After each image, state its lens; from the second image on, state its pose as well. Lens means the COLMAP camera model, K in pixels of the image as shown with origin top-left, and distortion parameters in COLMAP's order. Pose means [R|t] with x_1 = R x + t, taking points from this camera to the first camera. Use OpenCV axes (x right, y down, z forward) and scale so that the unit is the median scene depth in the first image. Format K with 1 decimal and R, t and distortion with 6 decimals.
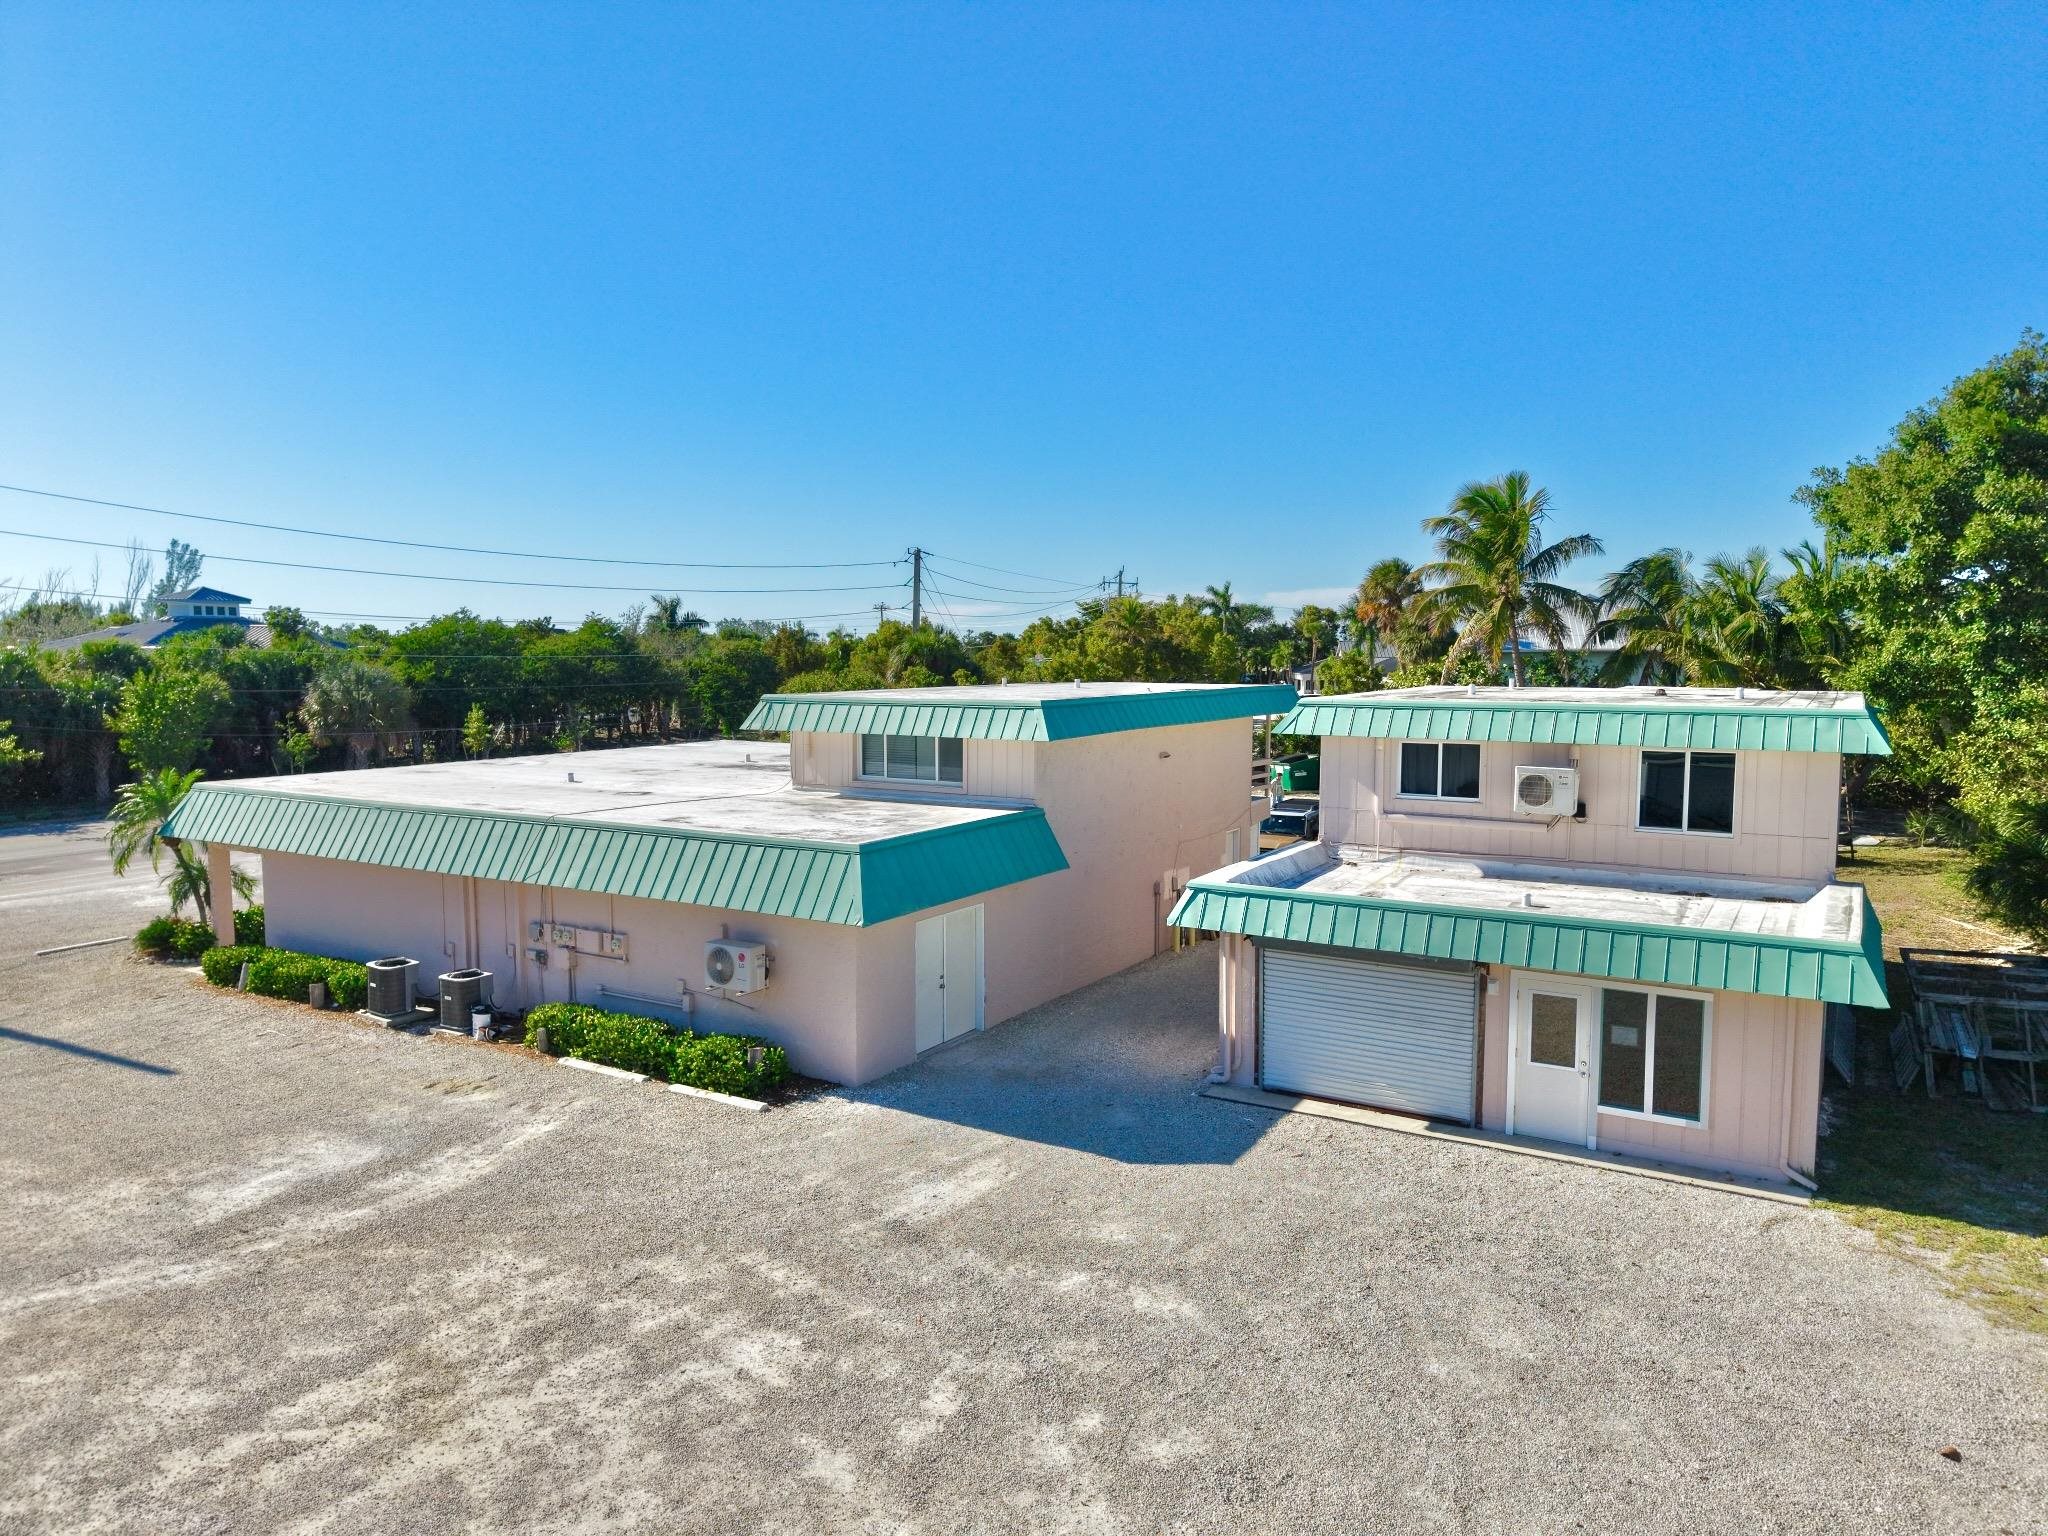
lens RADIAL K [[1372.2, 0, 1021.6], [0, 1372.2, 767.7], [0, 0, 1]] dist [0.007836, -0.005391]
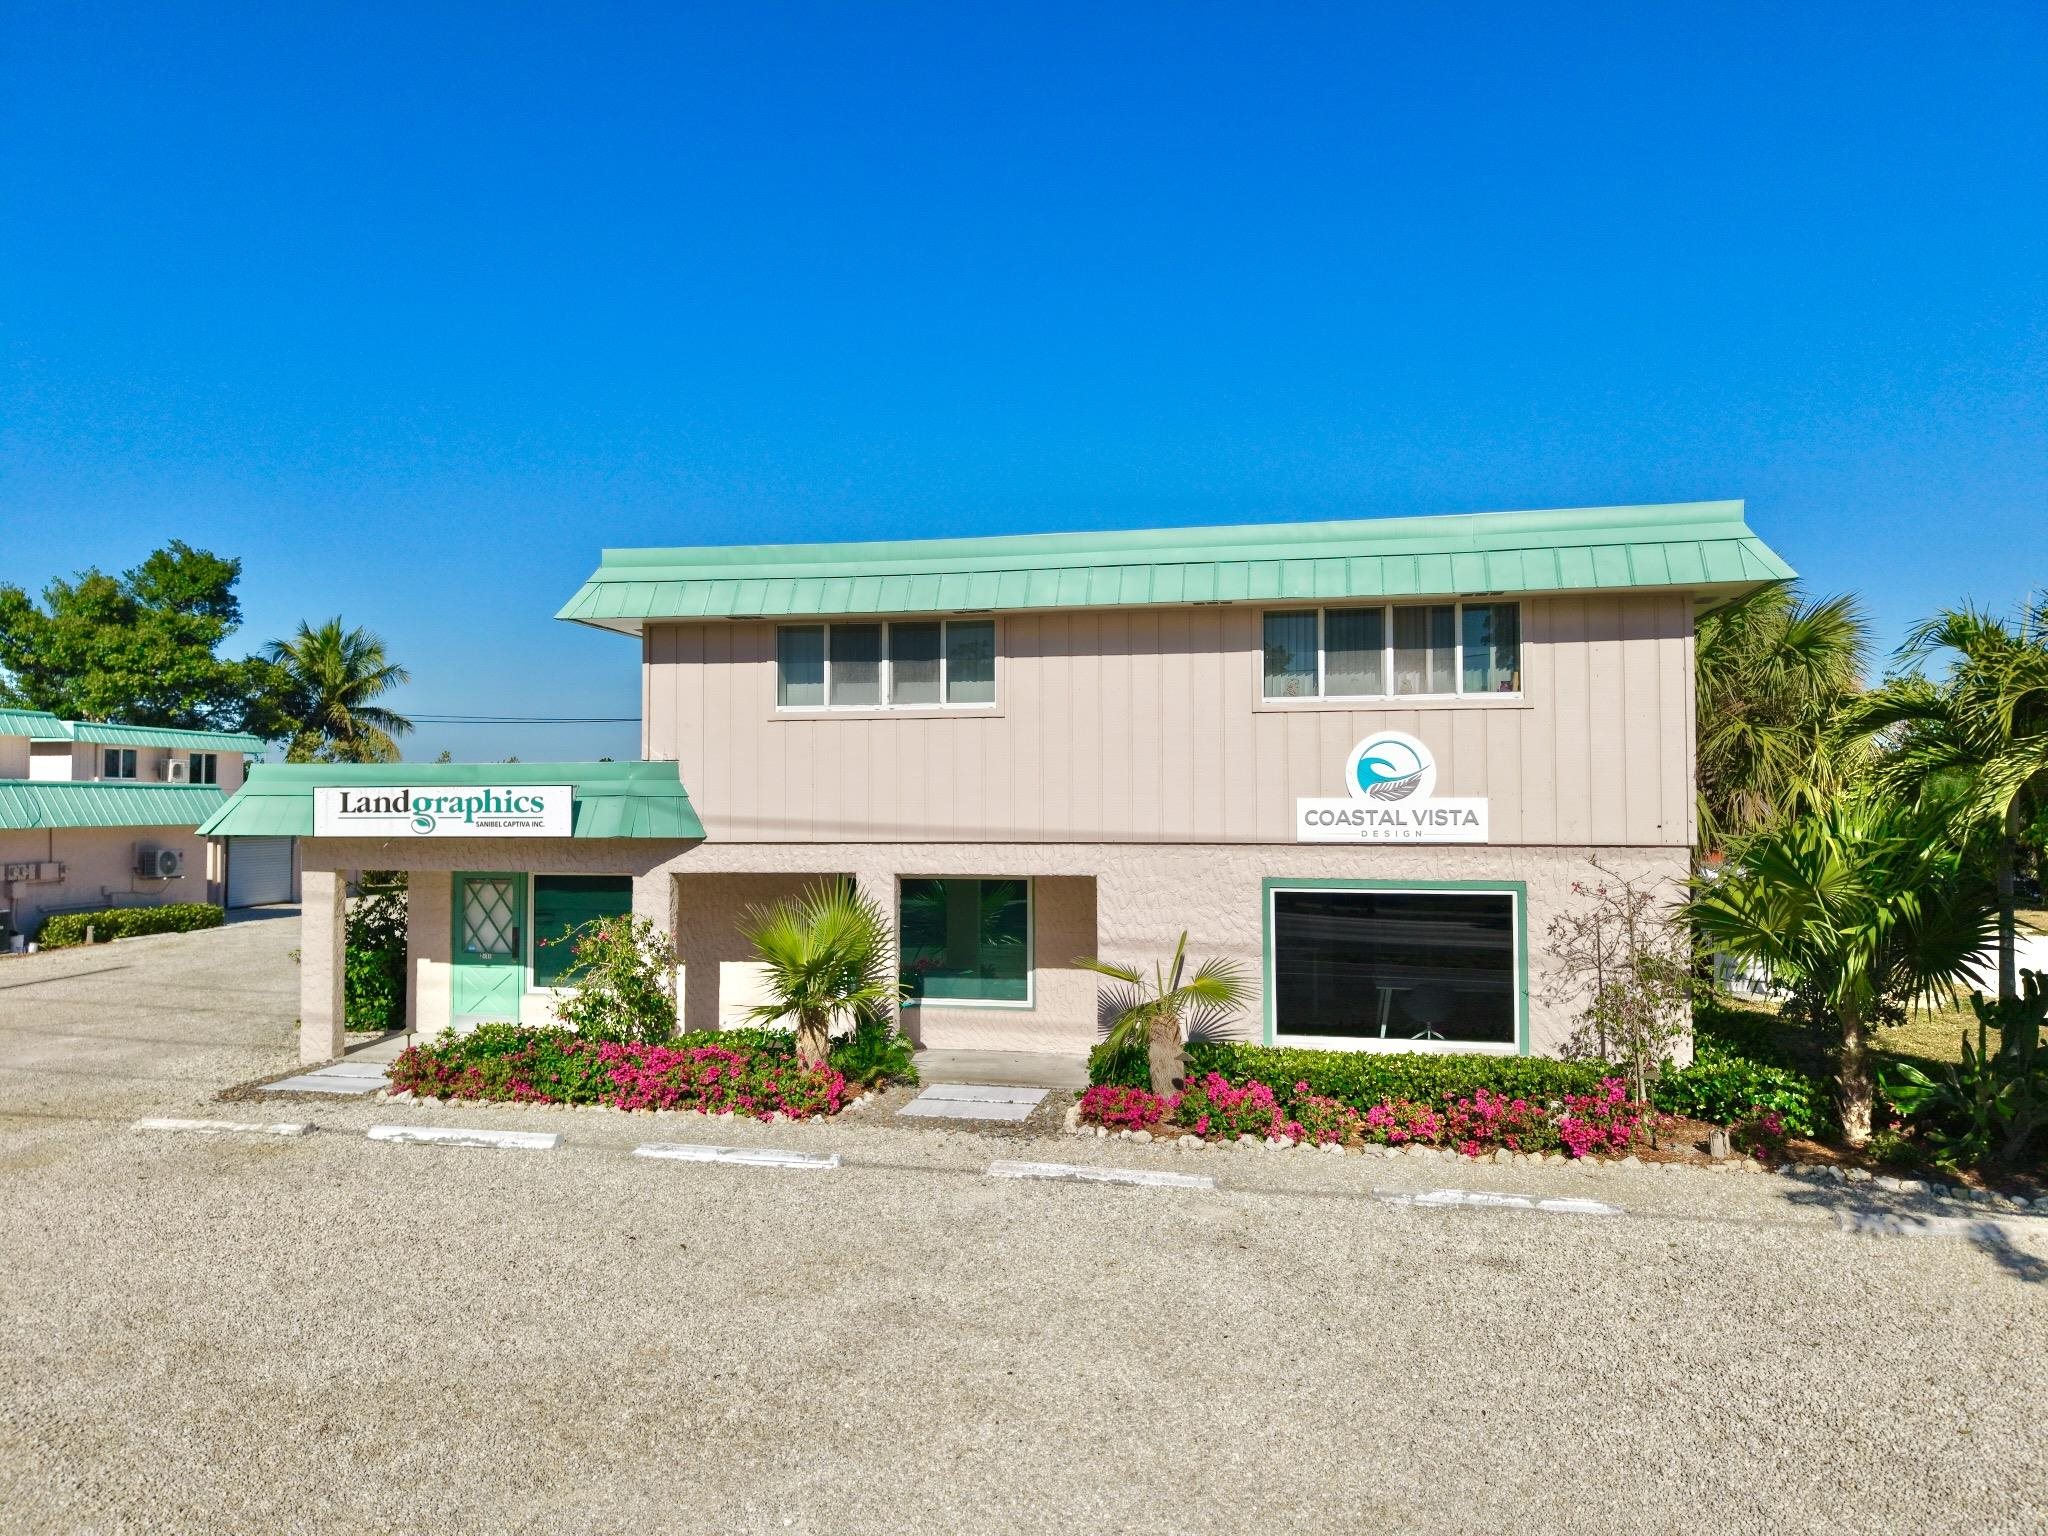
lens RADIAL K [[1372.2, 0, 1021.6], [0, 1372.2, 767.7], [0, 0, 1]] dist [0.007836, -0.005391]
pose [[-0.425735, 0.027046, 0.904444, -3.176290], [0.084029, 0.996416, 0.009757, 0.155342], [-0.900938, 0.080154, -0.426481, 1.177637]]
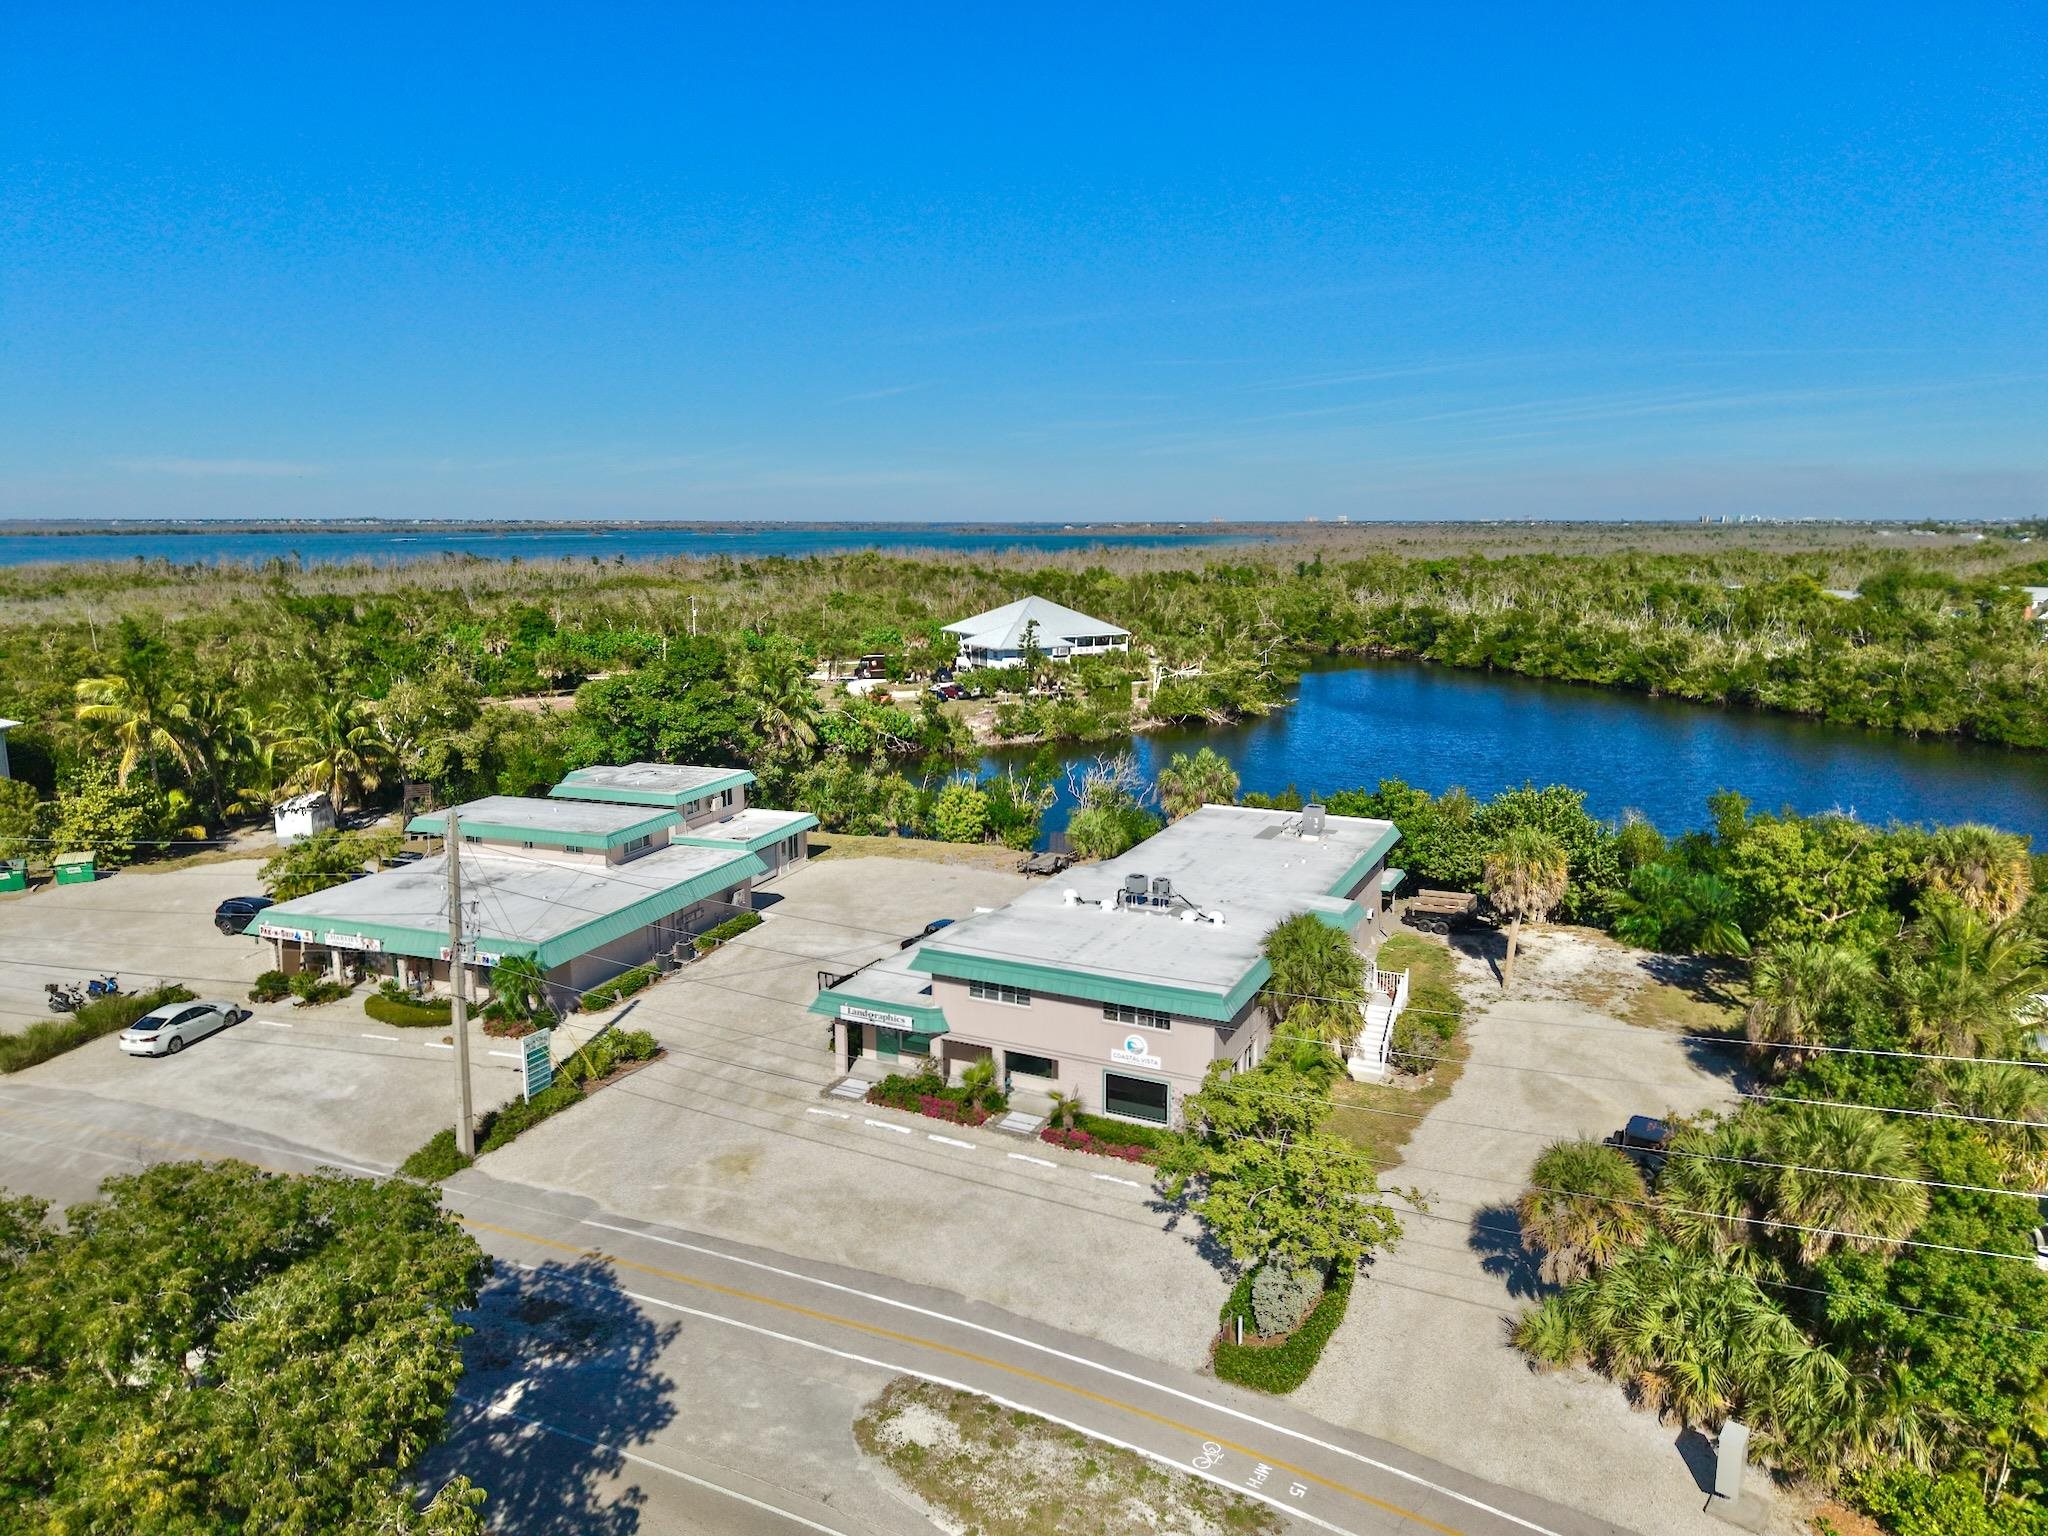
lens RADIAL K [[1363.8, 0, 1027.3], [0, 1363.8, 761.2], [0, 0, 1]] dist [0.039258, -0.057991]
pose [[-0.201569, -0.171975, 0.964258, -5.570889], [0.088629, 0.977224, 0.192815, -1.221812], [-0.975456, 0.124327, -0.181736, 1.318866]]
